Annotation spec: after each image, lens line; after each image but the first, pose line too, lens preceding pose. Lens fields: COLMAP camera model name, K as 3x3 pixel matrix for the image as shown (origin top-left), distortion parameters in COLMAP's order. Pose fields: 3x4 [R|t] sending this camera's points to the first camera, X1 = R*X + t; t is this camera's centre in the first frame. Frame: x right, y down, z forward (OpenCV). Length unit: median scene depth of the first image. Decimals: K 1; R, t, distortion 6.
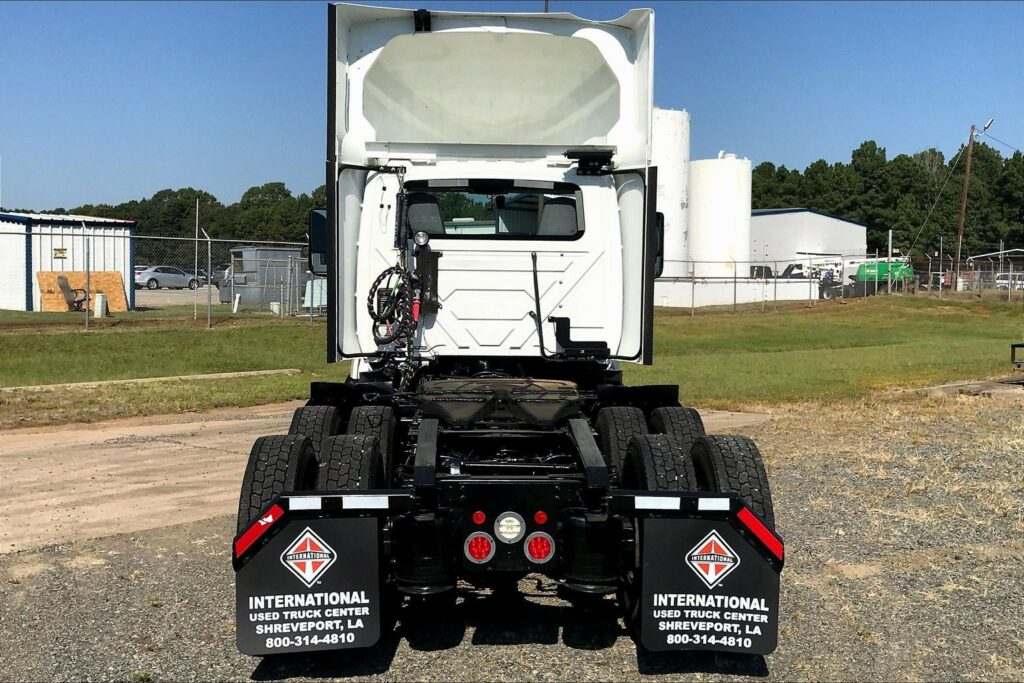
lens RADIAL K [[841.2, 0, 508.7], [0, 841.2, 332.0], [0, 0, 1]] dist [0.024788, -0.024976]
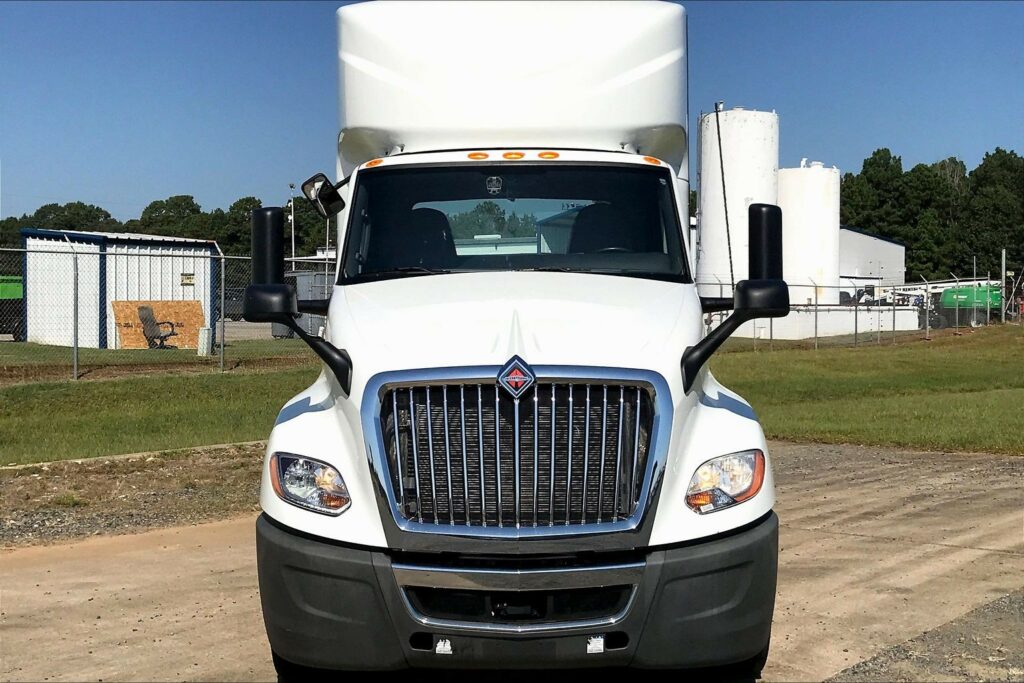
lens RADIAL K [[983.5, 0, 513.1], [0, 983.5, 345.6], [0, 0, 1]] dist [0.021619, 0.000000]
pose [[0.999010, -0.005271, 0.044170, -1.020519], [0.006335, 0.999692, -0.023997, -0.011162], [-0.044030, 0.024253, 0.998736, 0.100071]]
